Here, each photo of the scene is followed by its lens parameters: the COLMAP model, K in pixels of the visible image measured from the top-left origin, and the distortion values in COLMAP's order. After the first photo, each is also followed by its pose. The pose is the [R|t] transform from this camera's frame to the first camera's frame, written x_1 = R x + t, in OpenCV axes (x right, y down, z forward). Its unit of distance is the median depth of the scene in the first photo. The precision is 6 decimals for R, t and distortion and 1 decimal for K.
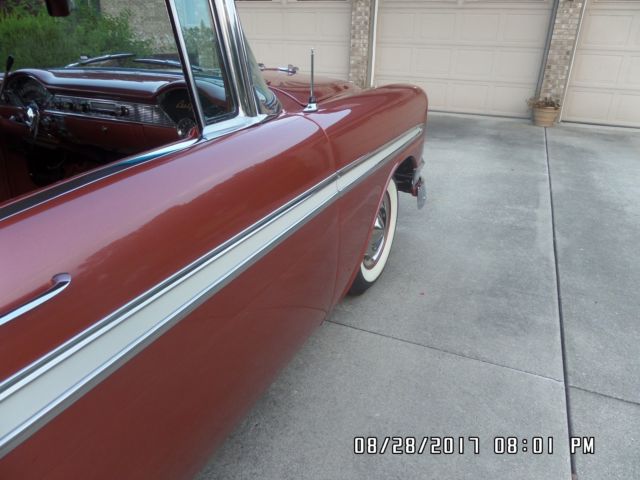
lens RADIAL K [[470.2, 0, 320.0], [0, 470.2, 240.0], [0, 0, 1]] dist [-0.011881, -0.007470]
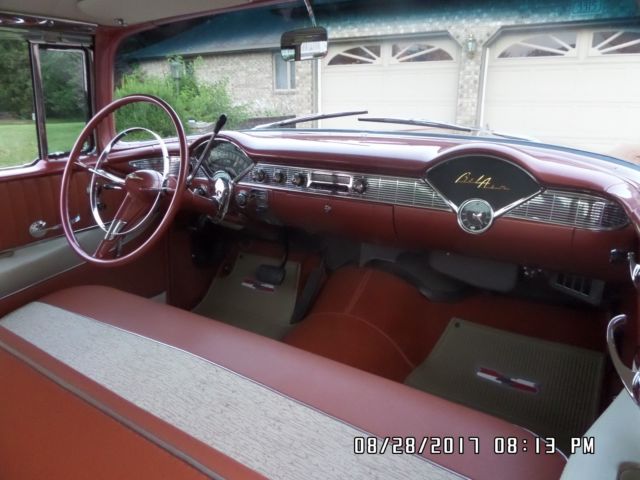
lens RADIAL K [[470.2, 0, 320.0], [0, 470.2, 240.0], [0, 0, 1]] dist [-0.011881, -0.007470]
pose [[0.990607, 0.014740, -0.135941, -0.094875], [-0.030992, 0.992503, -0.118224, -0.025459], [0.133179, 0.121327, 0.983638, 0.069933]]
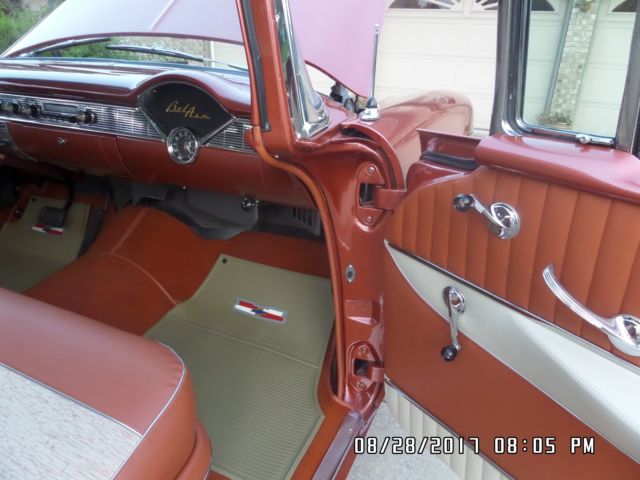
lens RADIAL K [[470.2, 0, 320.0], [0, 470.2, 240.0], [0, 0, 1]] dist [-0.011881, -0.007470]
pose [[0.999619, 0.007763, 0.026487, -0.023242], [-0.007063, 0.999626, -0.026433, -0.018626], [-0.026682, 0.026236, 0.999300, 0.074385]]
